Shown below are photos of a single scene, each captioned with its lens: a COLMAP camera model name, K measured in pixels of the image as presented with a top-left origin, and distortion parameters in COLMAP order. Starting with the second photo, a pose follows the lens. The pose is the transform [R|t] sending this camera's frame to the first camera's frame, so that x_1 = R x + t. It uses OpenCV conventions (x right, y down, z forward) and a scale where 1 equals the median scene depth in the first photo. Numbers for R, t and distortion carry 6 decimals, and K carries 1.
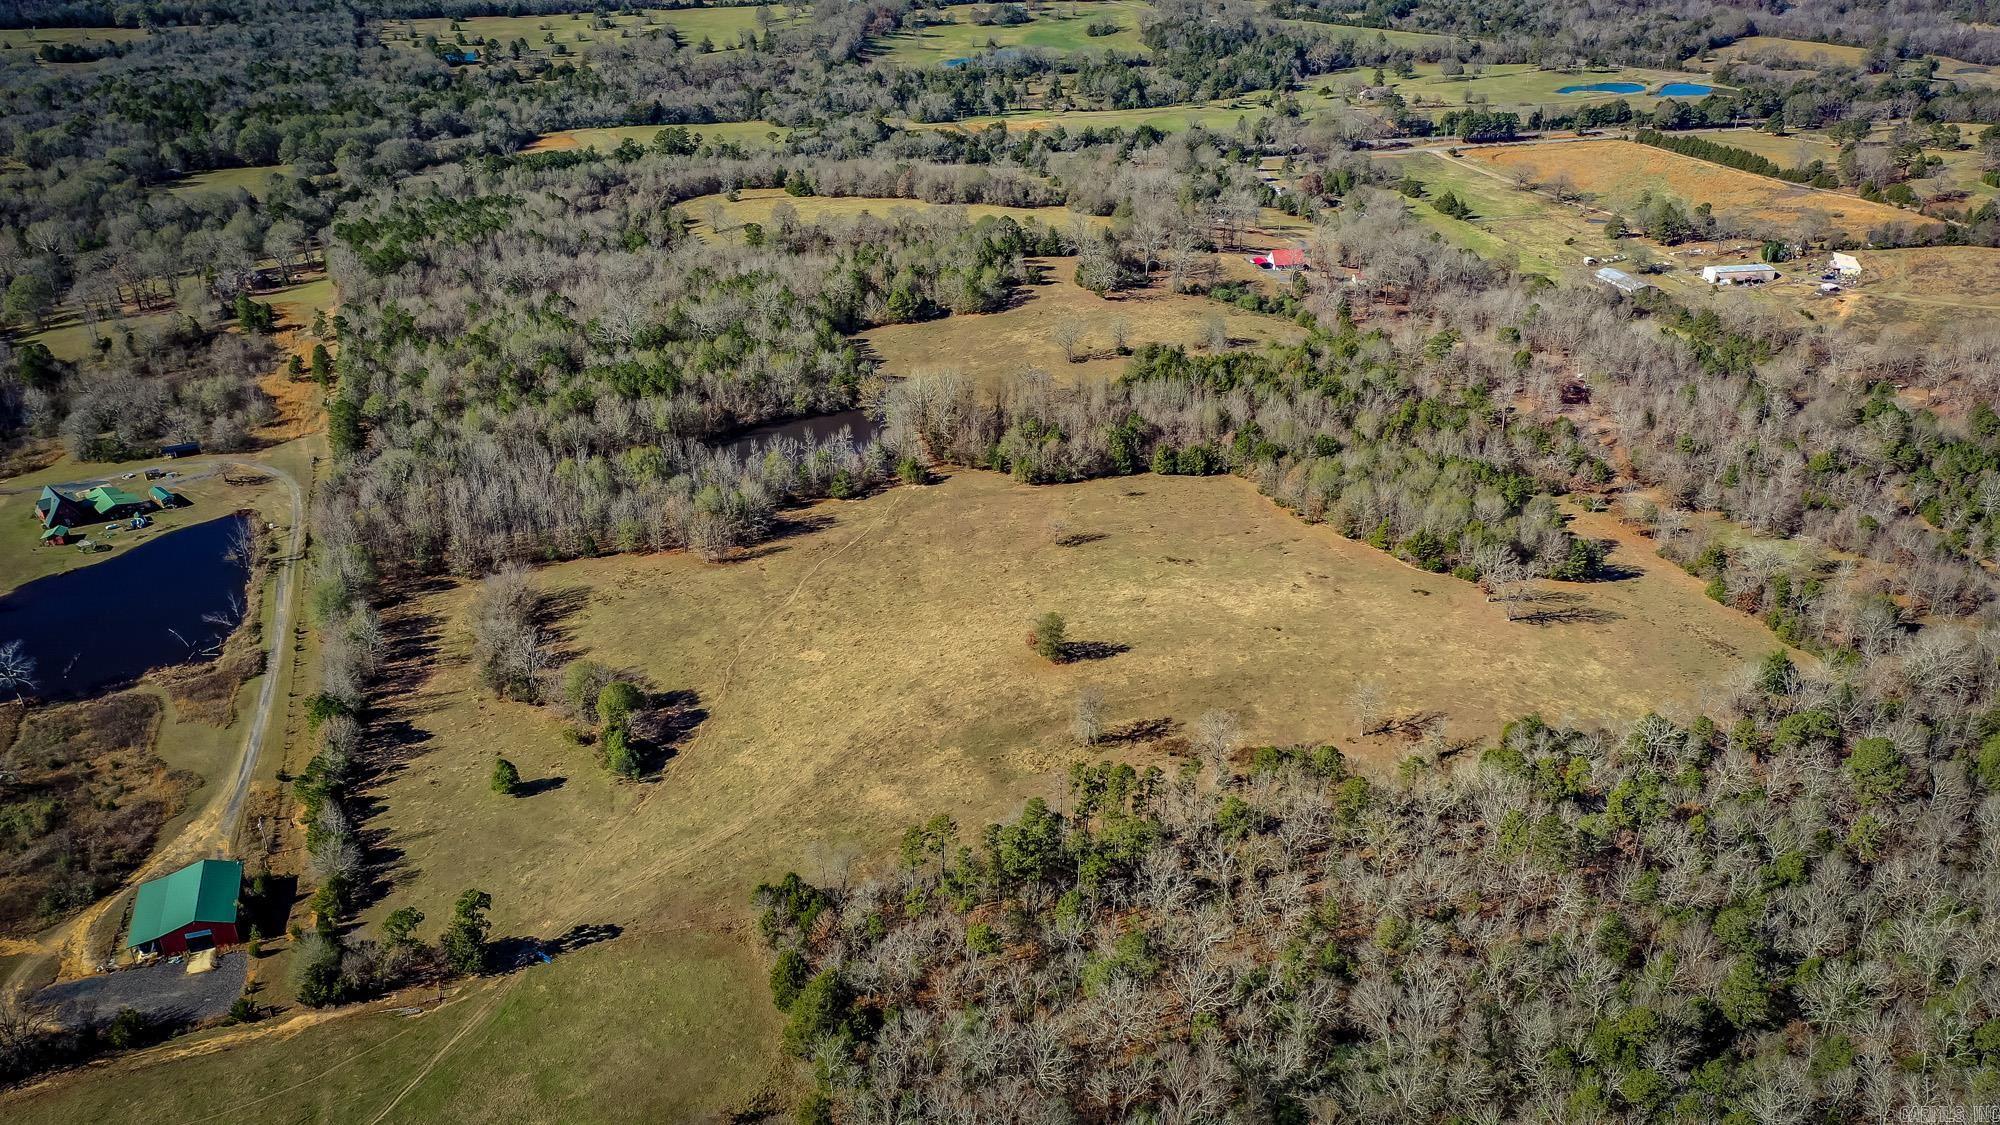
lens RADIAL K [[1578.9, 0, 1000.0], [0, 1578.9, 562.5], [0, 0, 1]] dist [-0.001037, 0.002111]
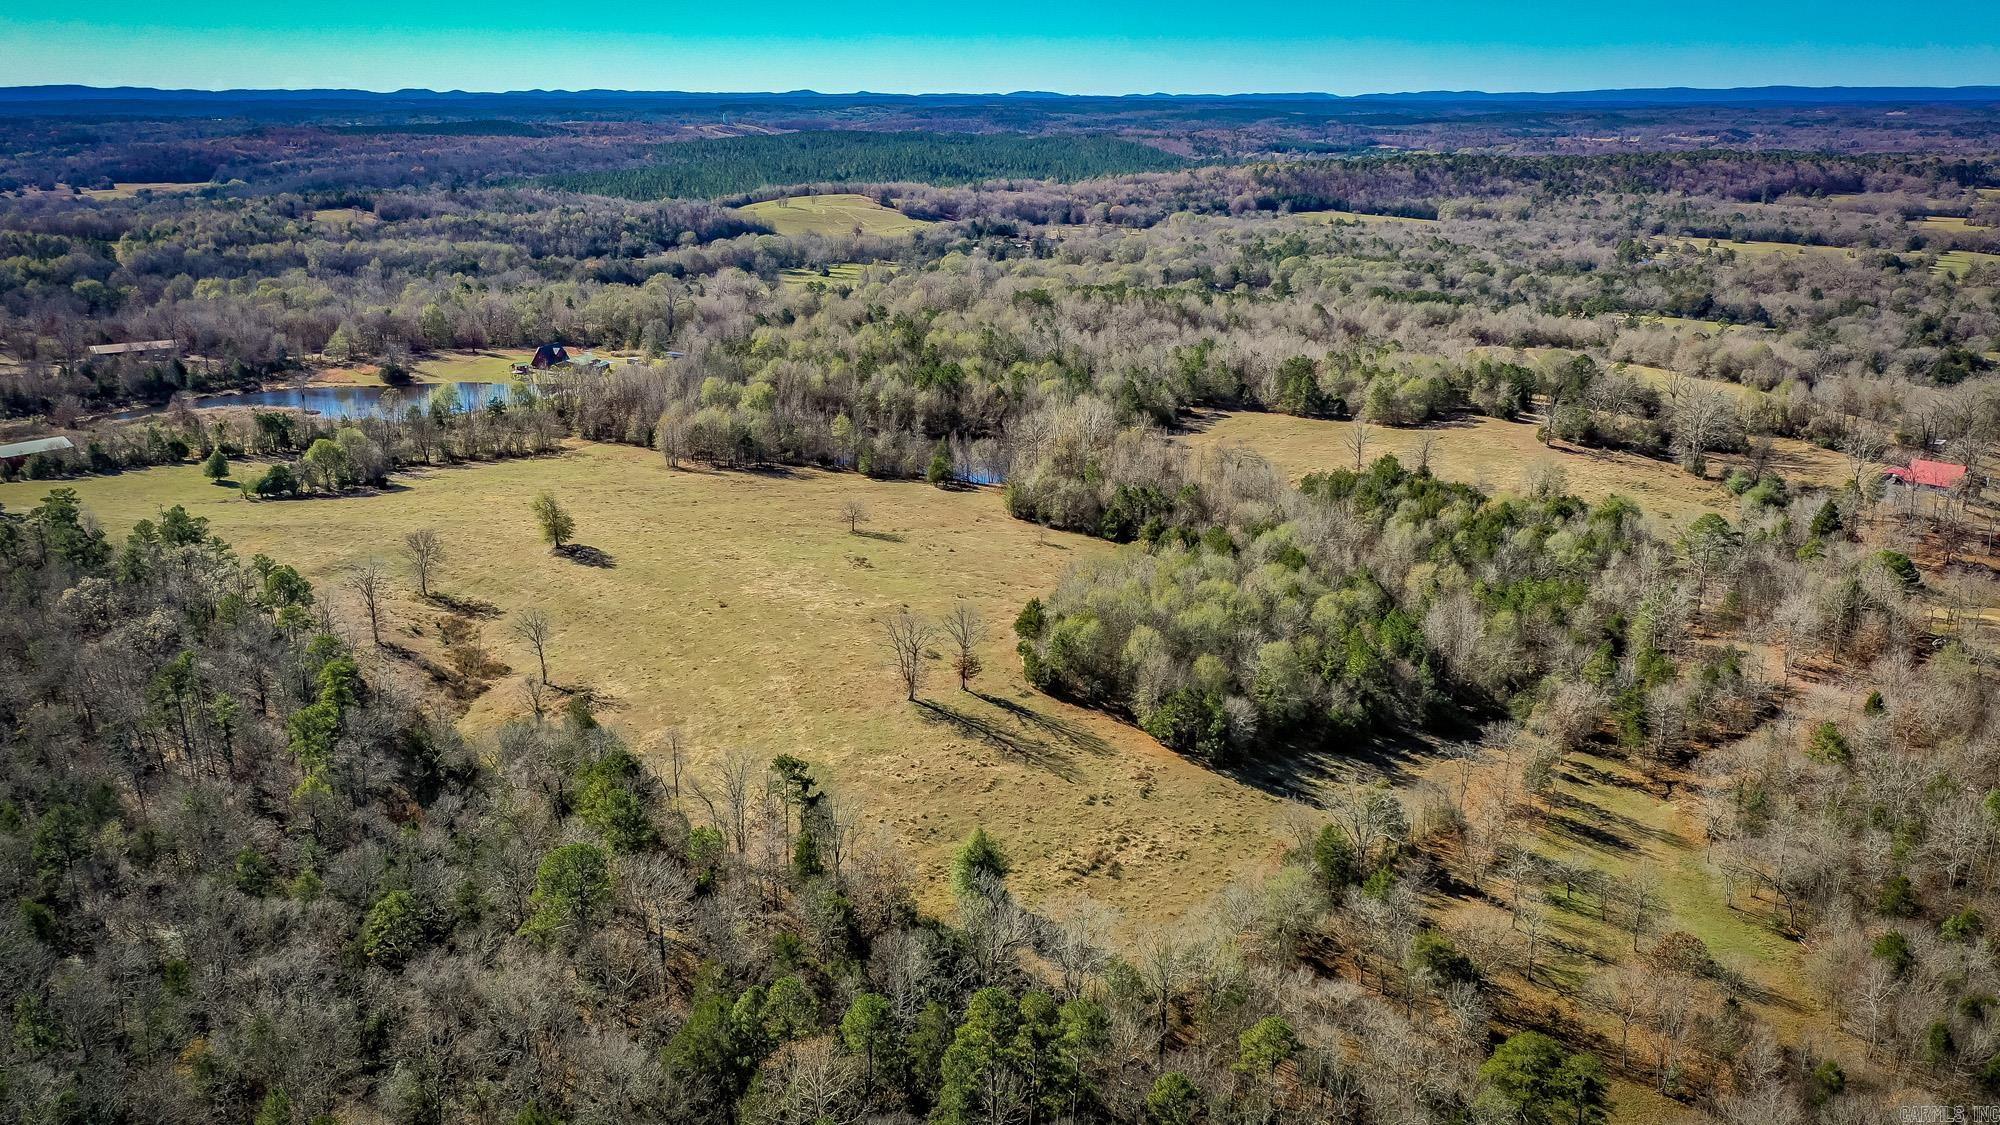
lens RADIAL K [[1630.9, 0, 1000.0], [0, 1630.9, 562.5], [0, 0, 1]] dist [0.010727, -0.003463]
pose [[0.537708, 0.233795, -0.810068, 0.504550], [-0.384559, 0.923033, 0.011135, -0.022755], [0.750323, 0.305532, 0.586230, 0.333136]]
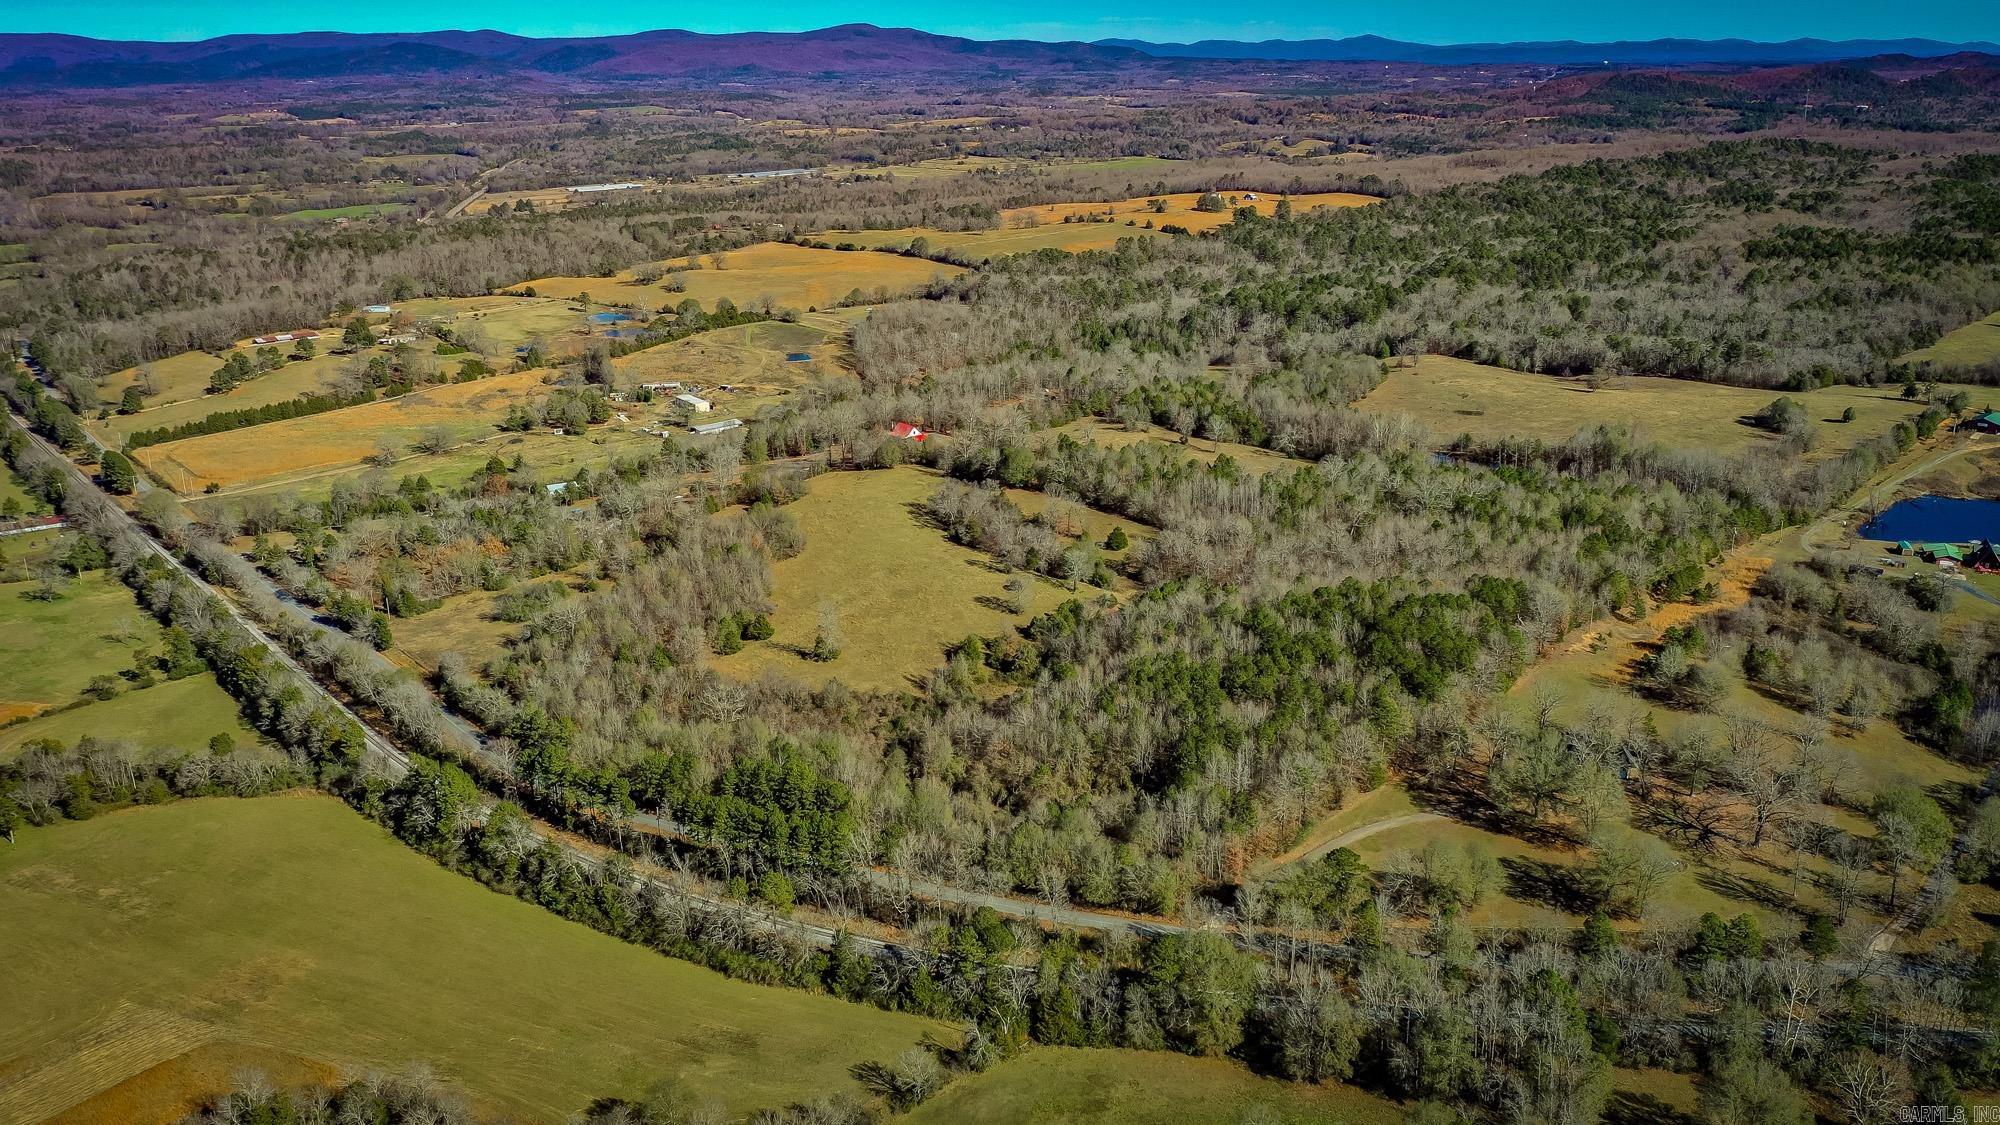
lens RADIAL K [[1606.1, 0, 1002.9], [0, 1606.1, 558.0], [0, 0, 1]] dist [-0.005104, 0.014407]
pose [[-0.429802, -0.271720, 0.861068, -0.877297], [0.419621, 0.784294, 0.456947, -0.615825], [-0.799493, 0.557719, -0.223072, 1.230066]]
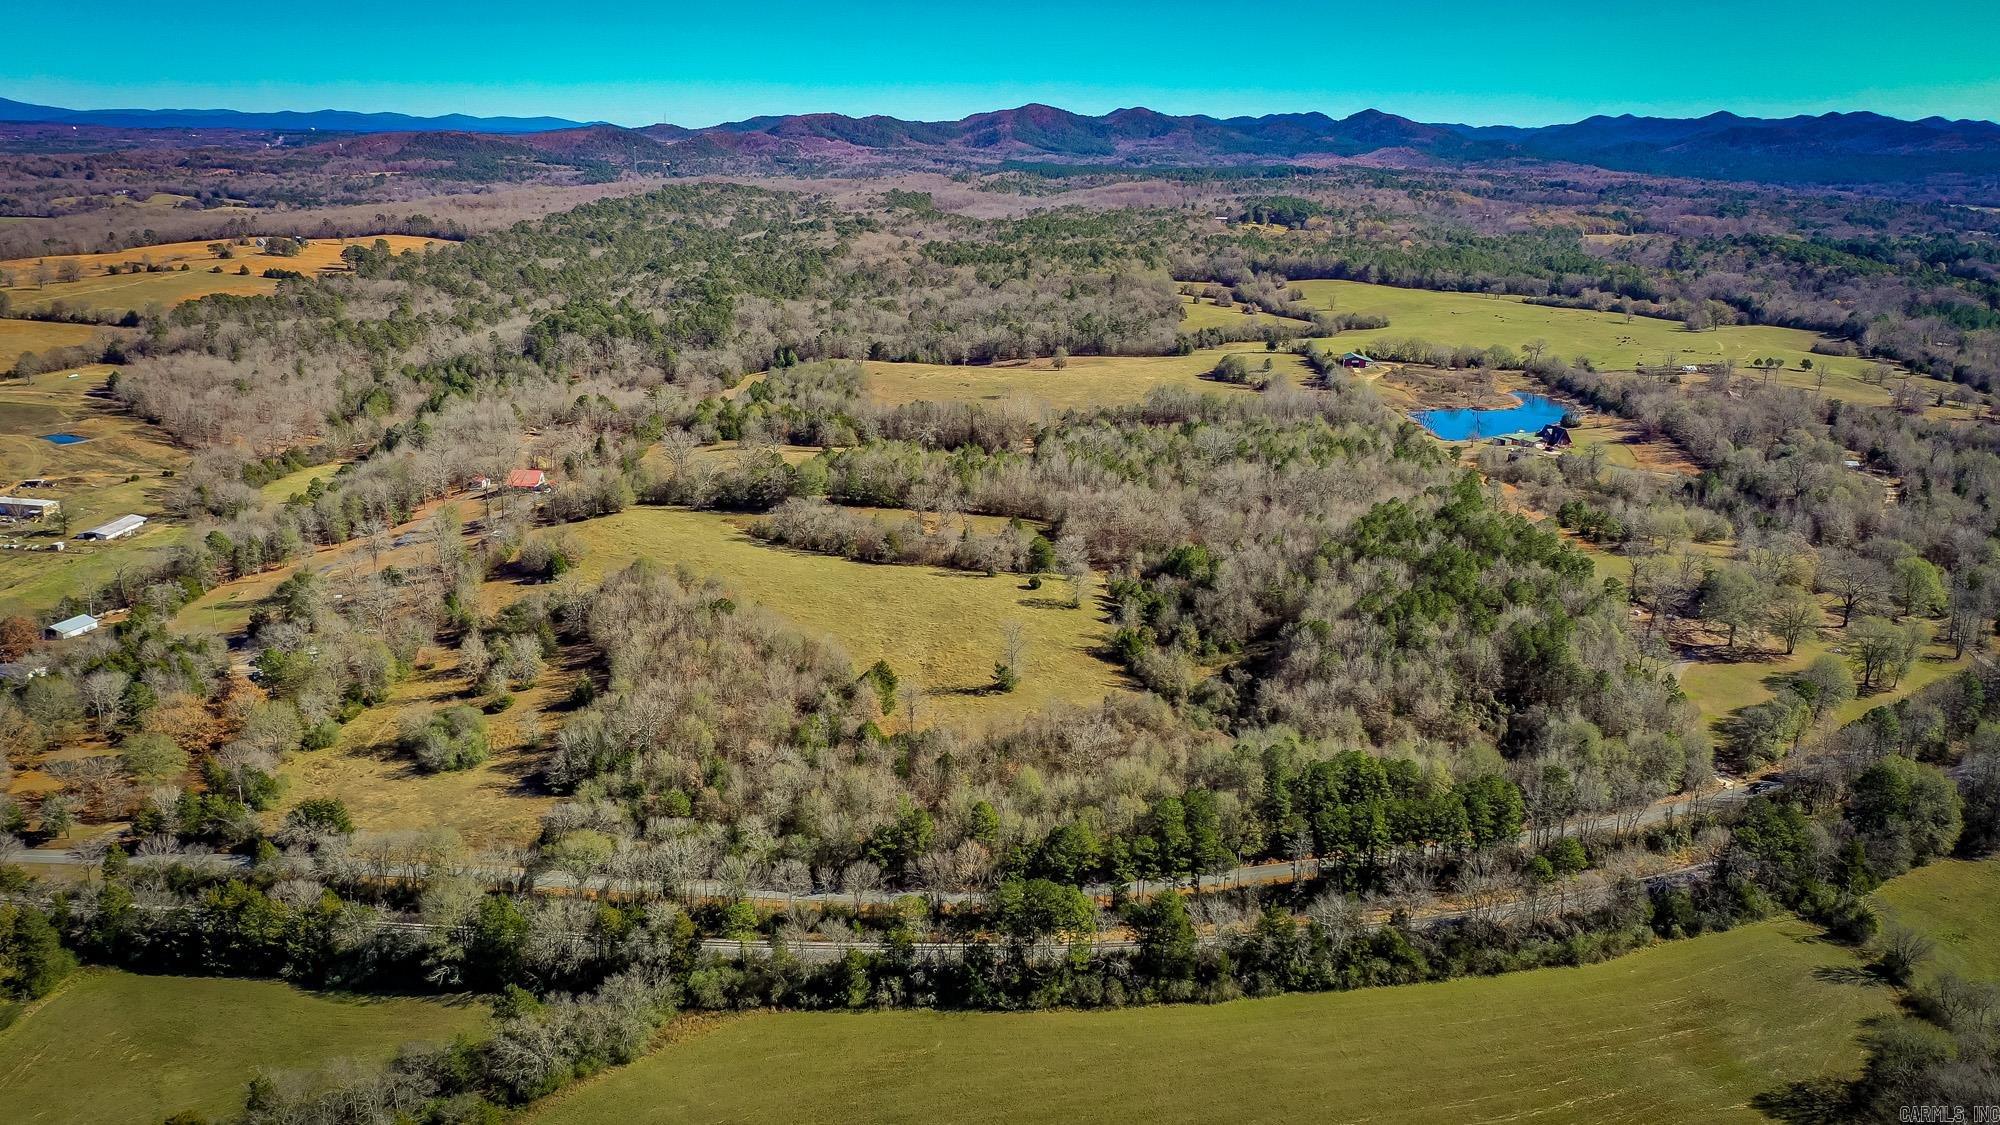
lens RADIAL K [[1613.7, 0, 1000.0], [0, 1613.7, 562.5], [0, 0, 1]] dist [-0.002331, 0.003607]
pose [[-0.935161, -0.110210, 0.336642, -0.405409], [0.143975, 0.750063, 0.645505, -0.716500], [-0.323644, 0.652119, -0.685562, 1.561129]]
